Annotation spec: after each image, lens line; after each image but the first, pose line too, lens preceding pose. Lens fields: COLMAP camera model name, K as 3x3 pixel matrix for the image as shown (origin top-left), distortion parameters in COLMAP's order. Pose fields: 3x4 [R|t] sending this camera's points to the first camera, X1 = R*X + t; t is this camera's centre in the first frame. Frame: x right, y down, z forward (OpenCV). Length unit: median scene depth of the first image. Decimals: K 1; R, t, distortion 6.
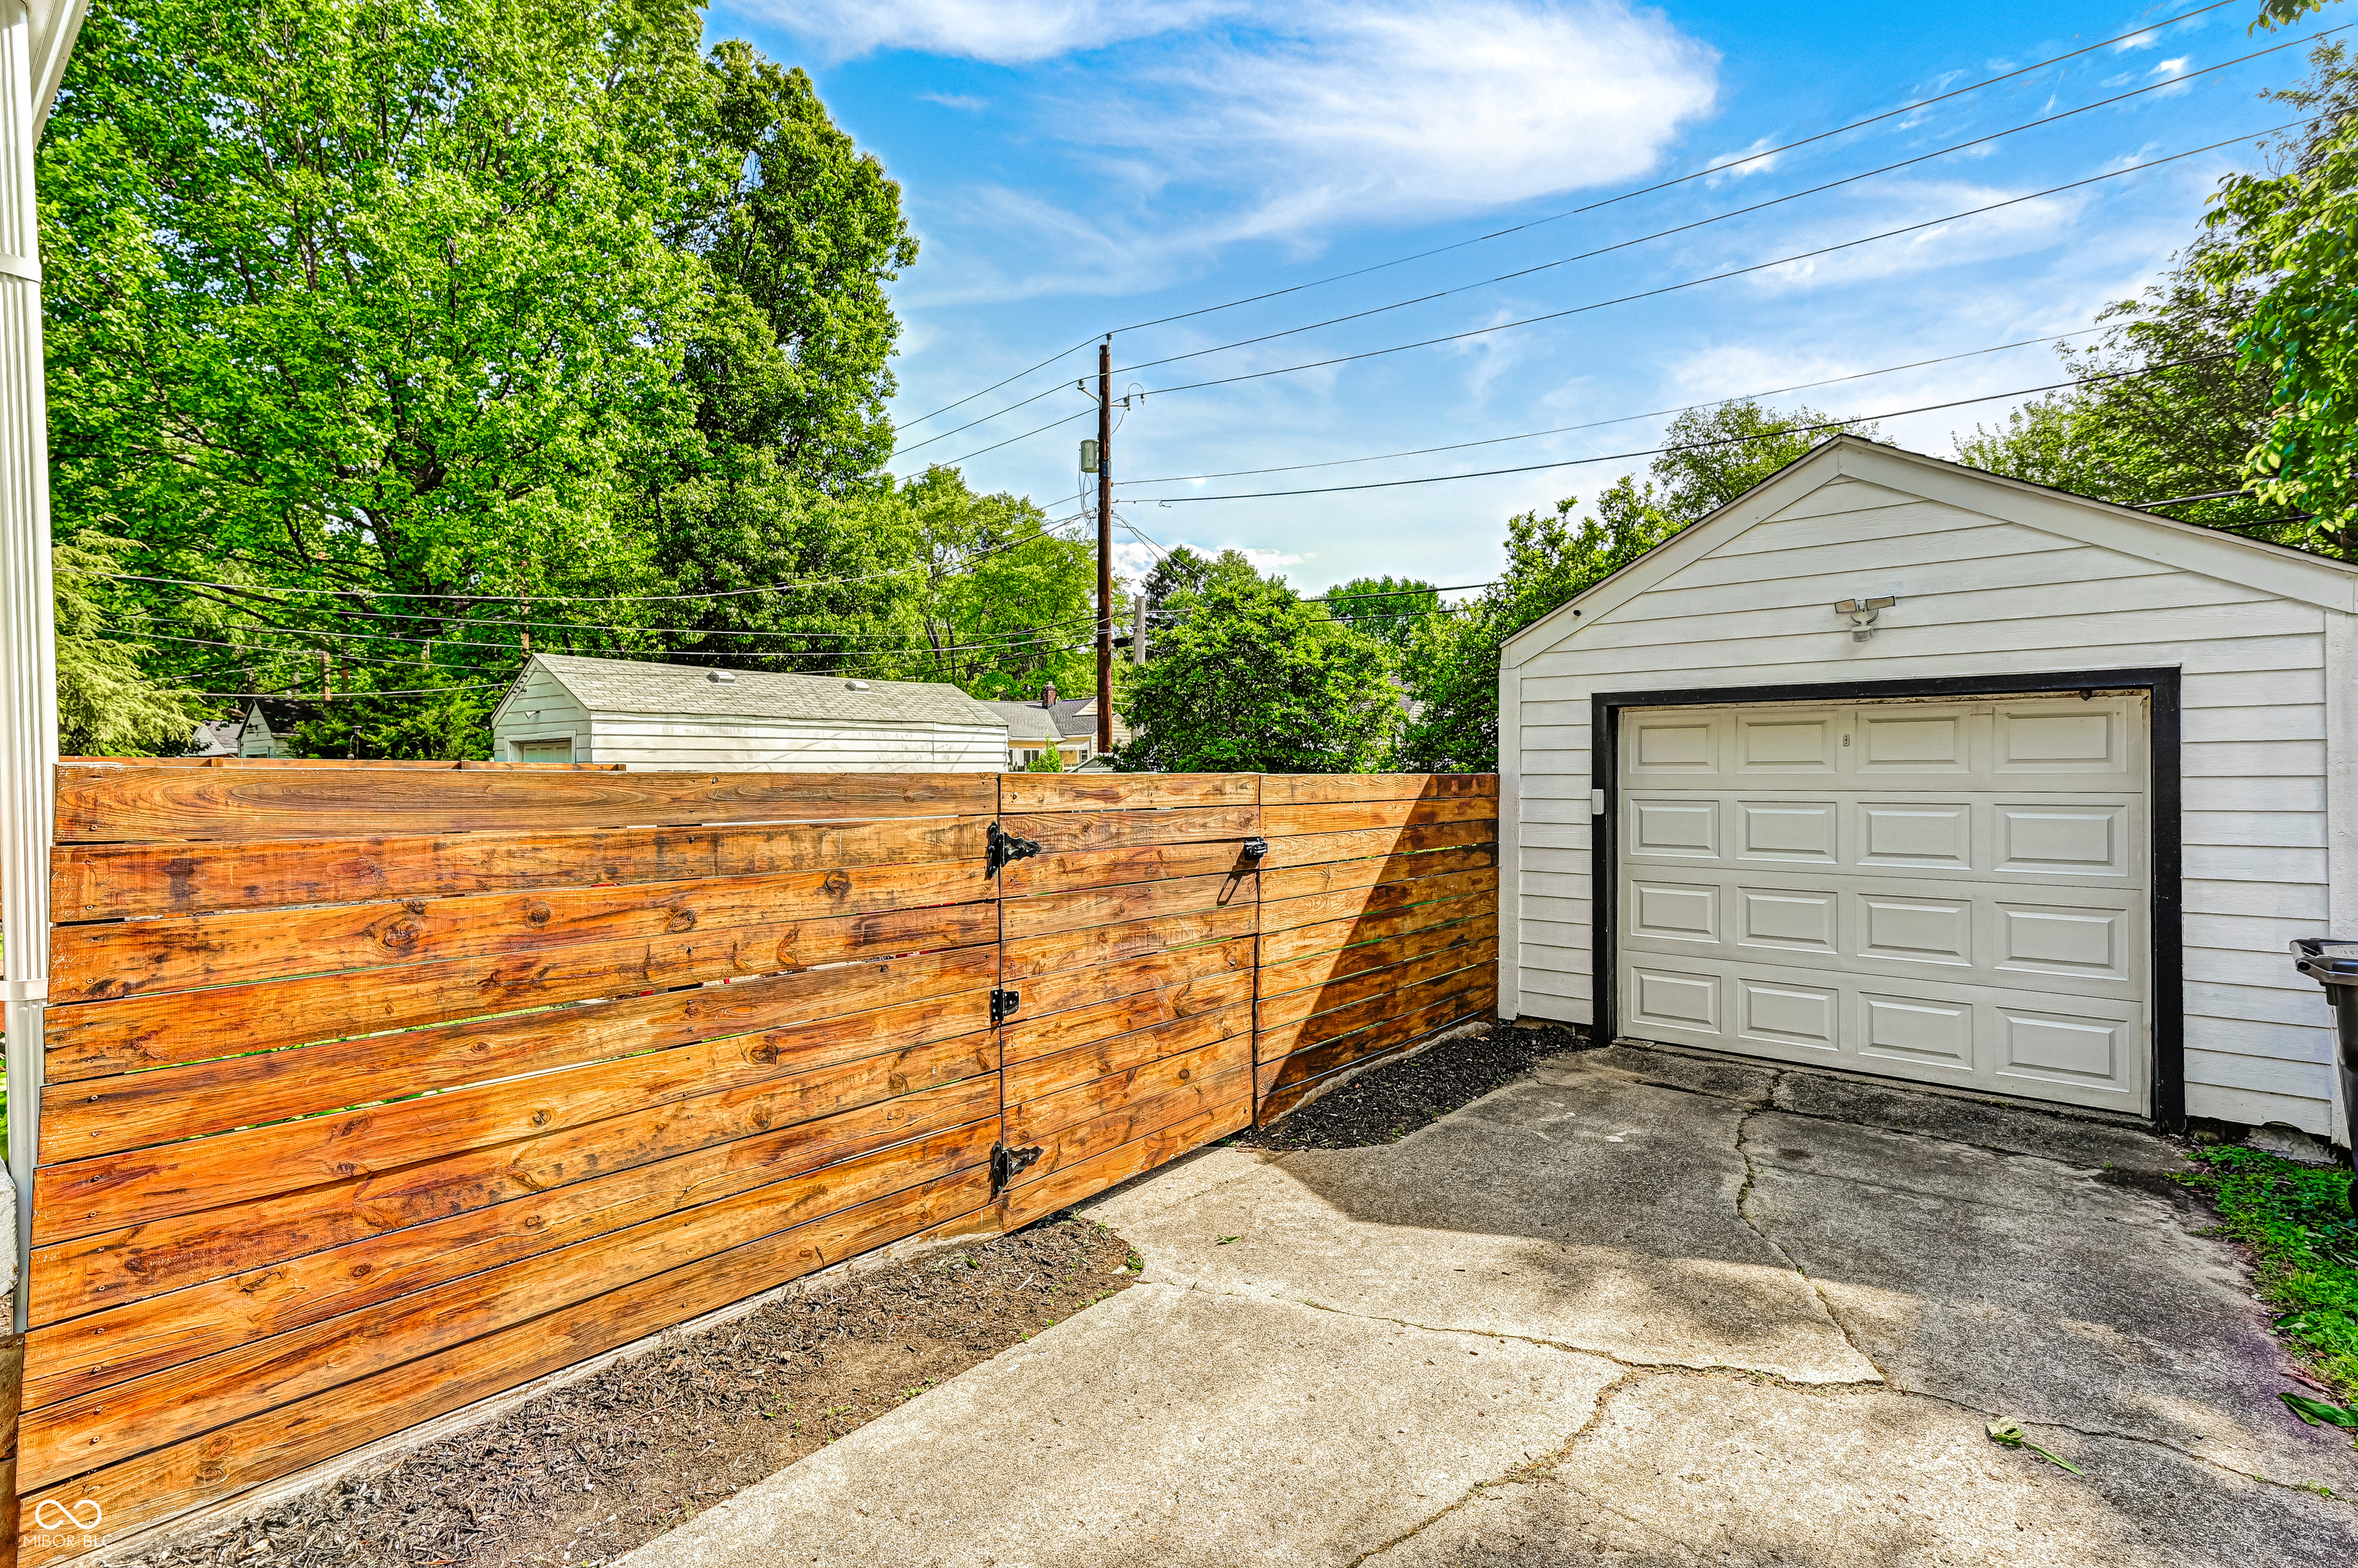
lens RADIAL K [[1096.0, 0, 1195.9], [0, 1096.0, 787.6], [0, 0, 1]] dist [0.008019, 0.000242]
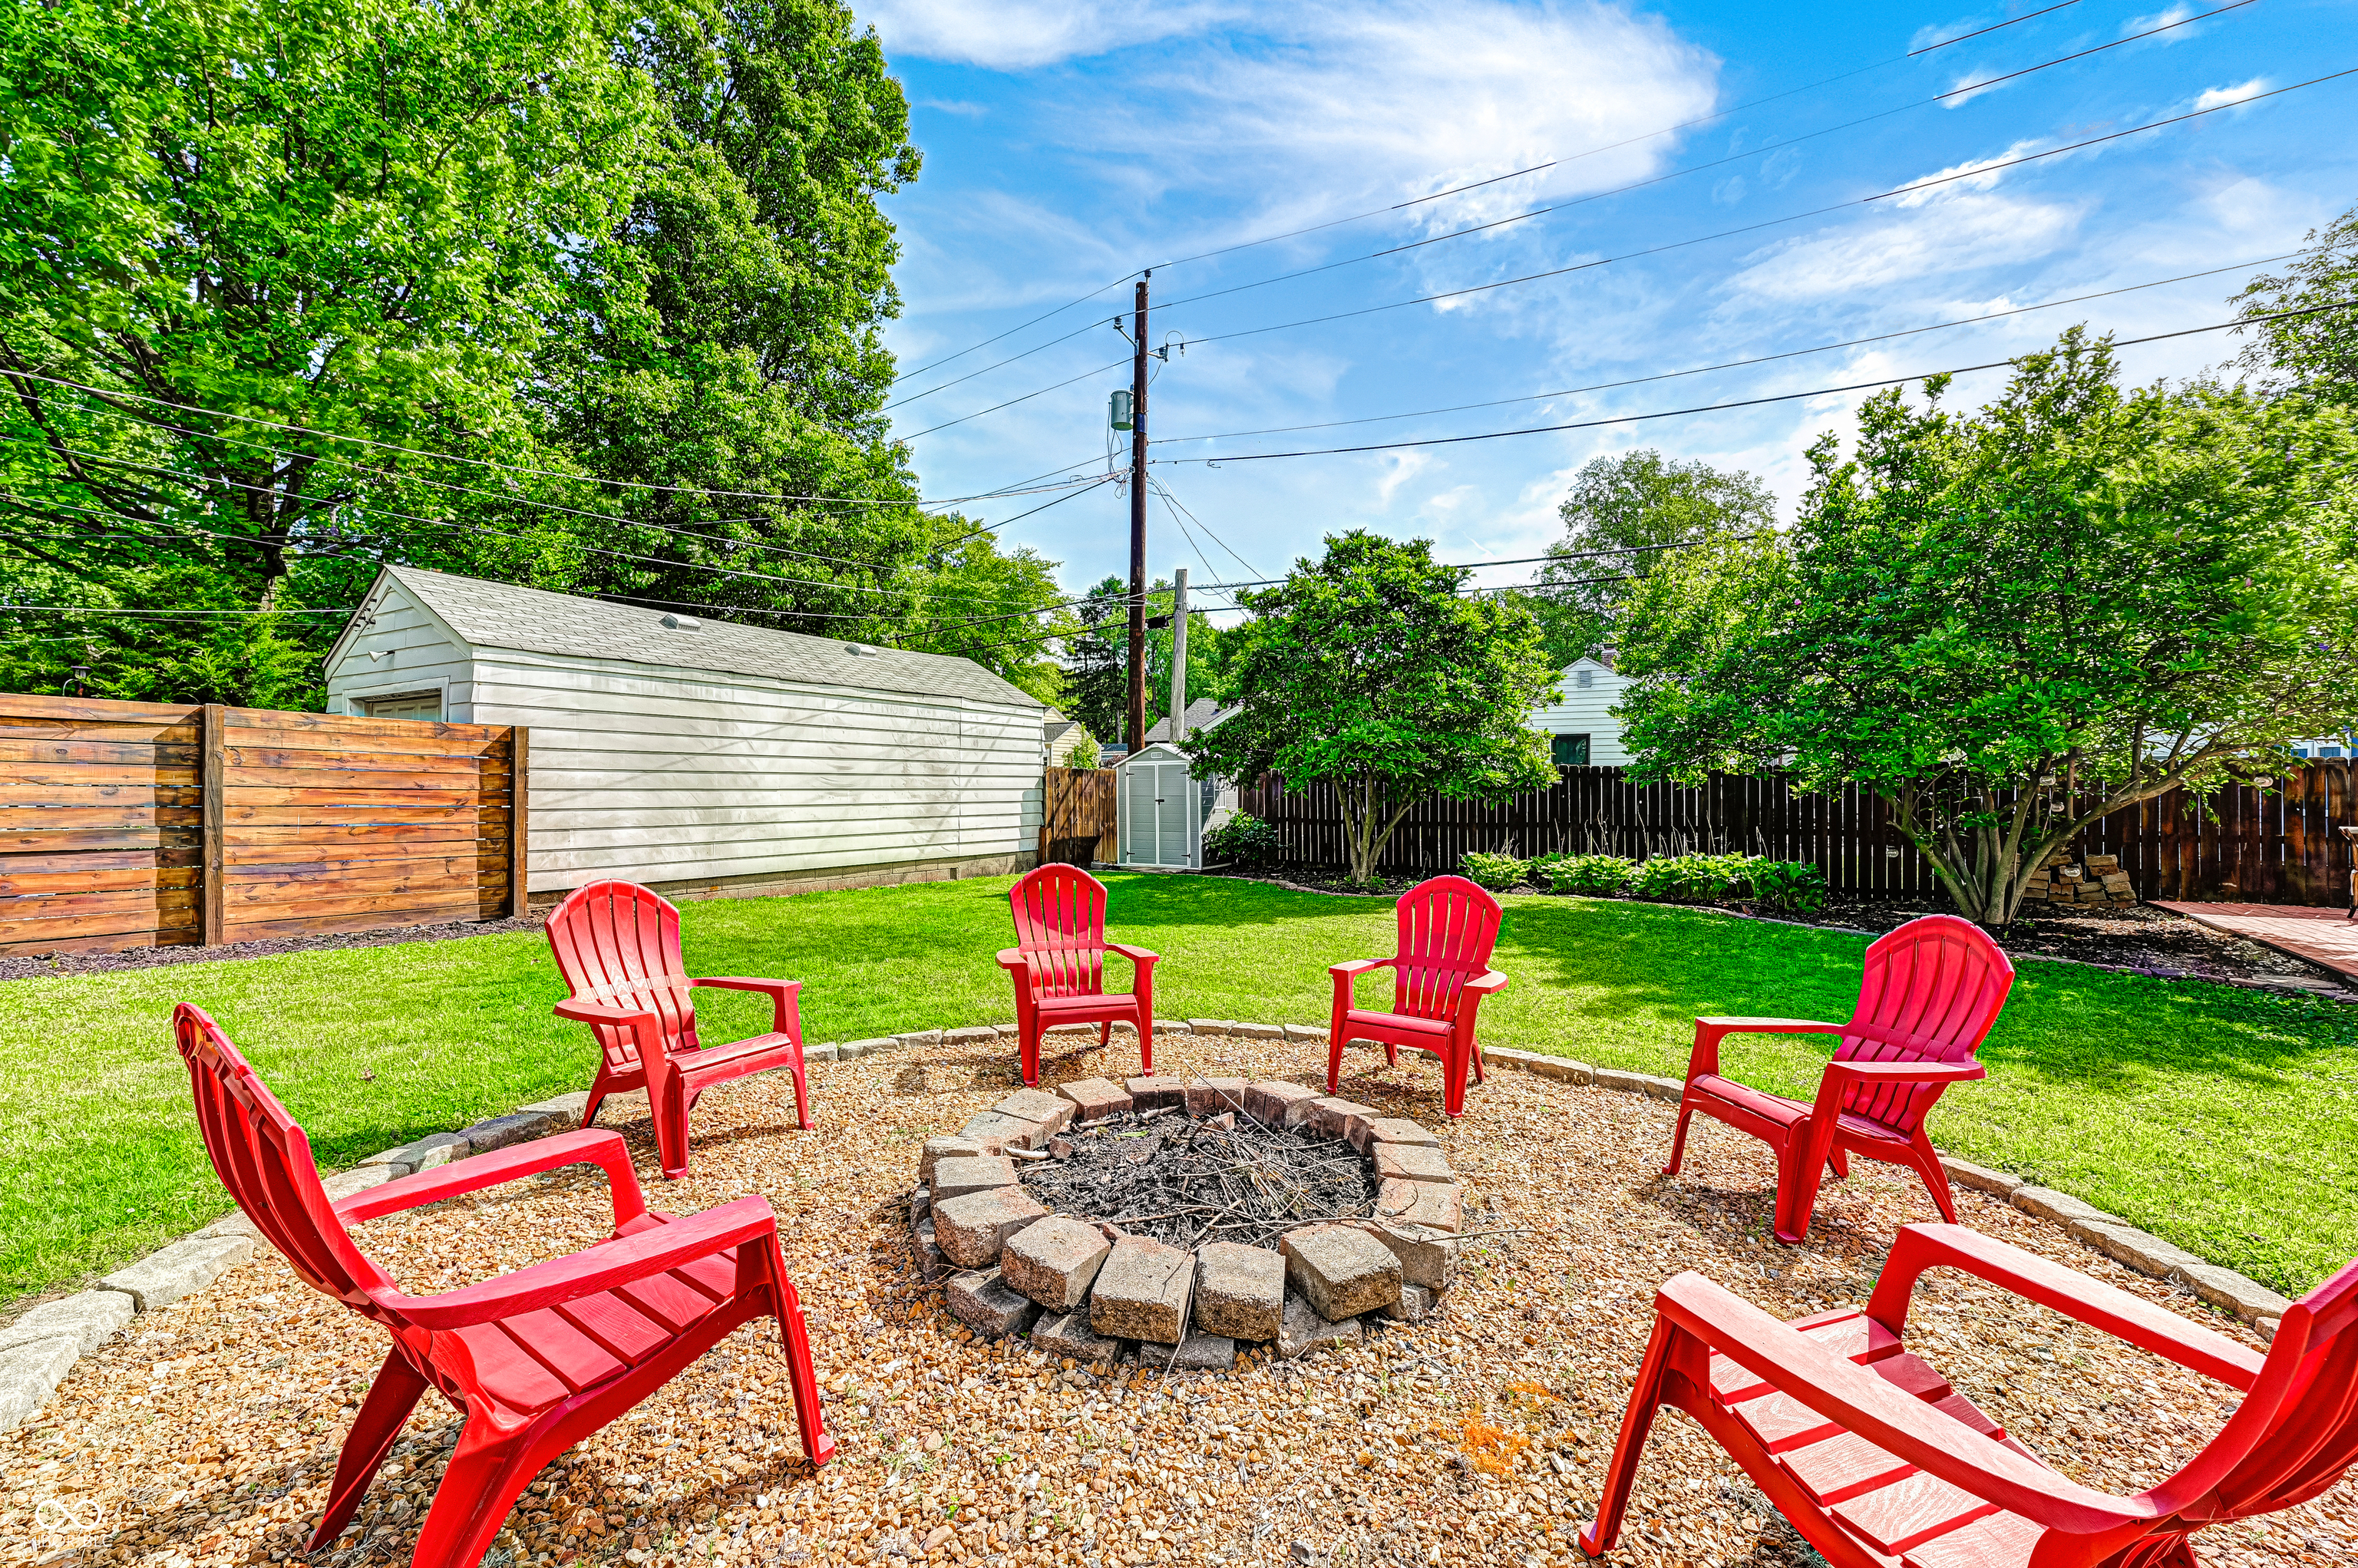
lens RADIAL K [[927.8, 0, 1183.2], [0, 927.8, 778.5], [0, 0, 1]] dist [0.021010, -0.000633]
pose [[0.994554, 0.014256, 0.103247, -0.171137], [-0.011704, 0.999612, -0.025275, 0.015665], [-0.103567, 0.023929, 0.994335, 0.367399]]
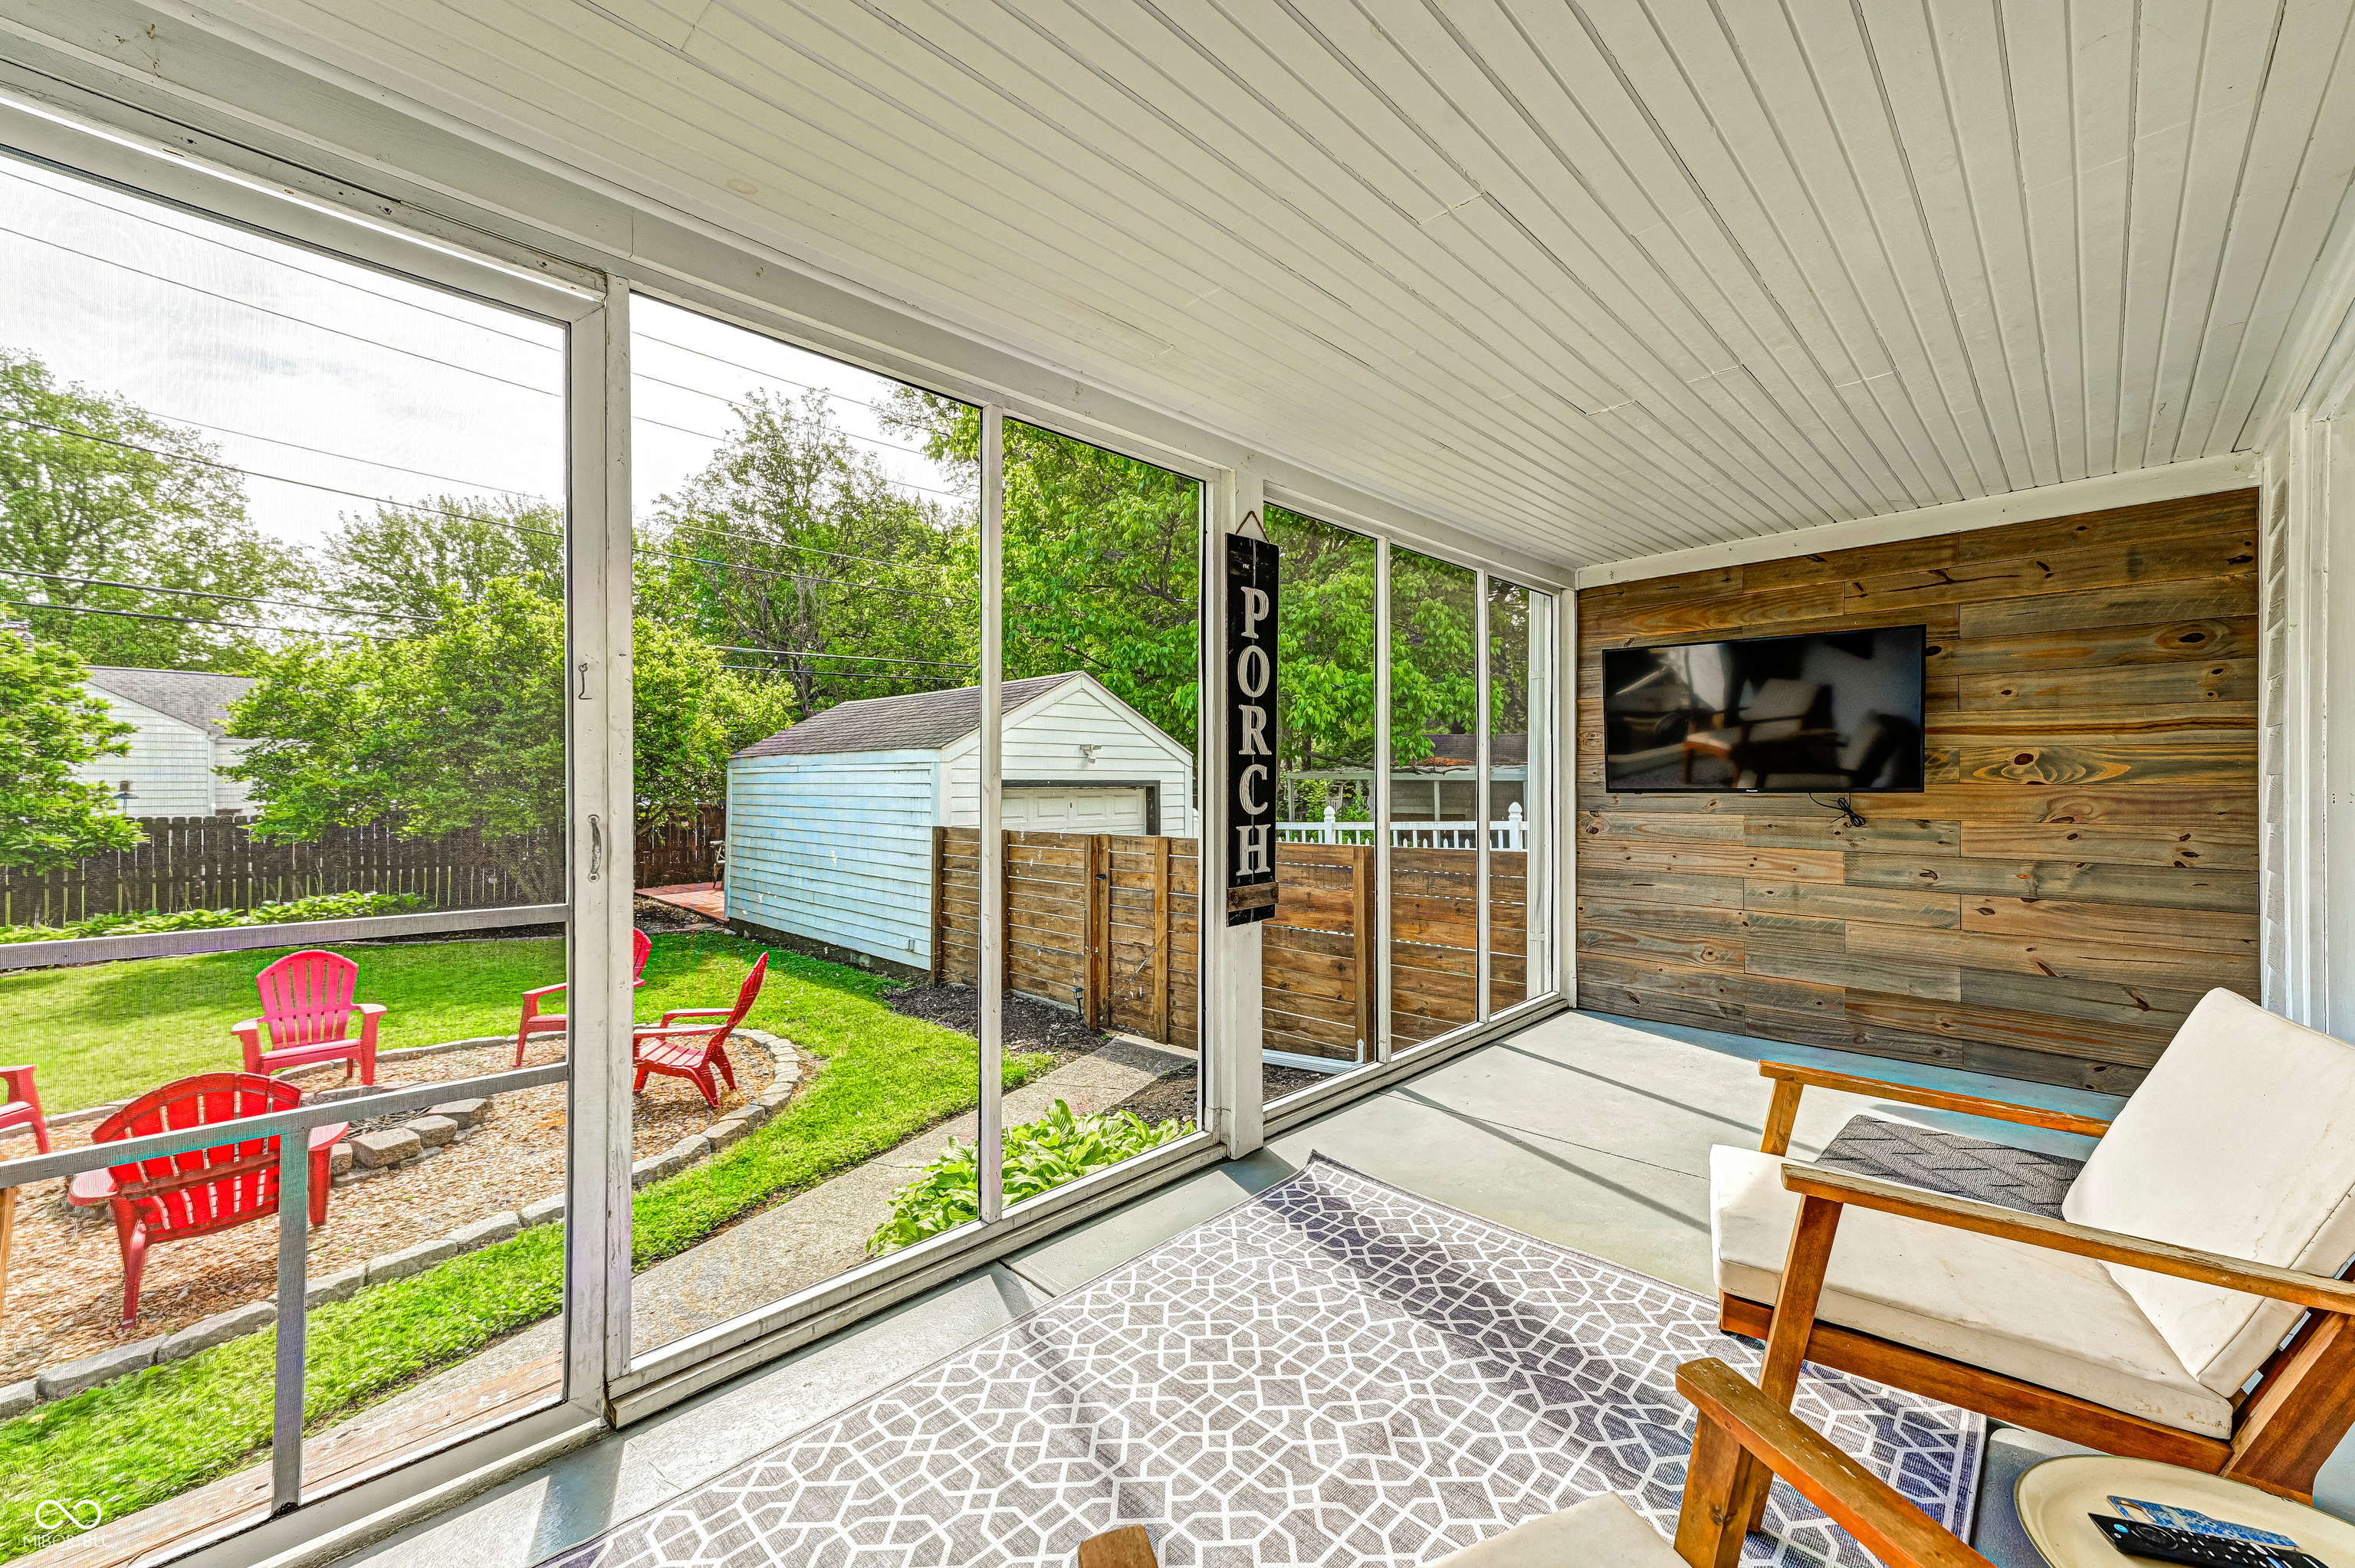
lens RADIAL K [[924.3, 0, 1187.3], [0, 924.3, 777.8], [0, 0, 1]] dist [0.025811, -0.000049]
pose [[0.089974, 0.011066, 0.995883, -0.434751], [0.017386, 0.999768, -0.012680, -0.025893], [-0.995792, 0.018455, 0.089761, 0.217206]]
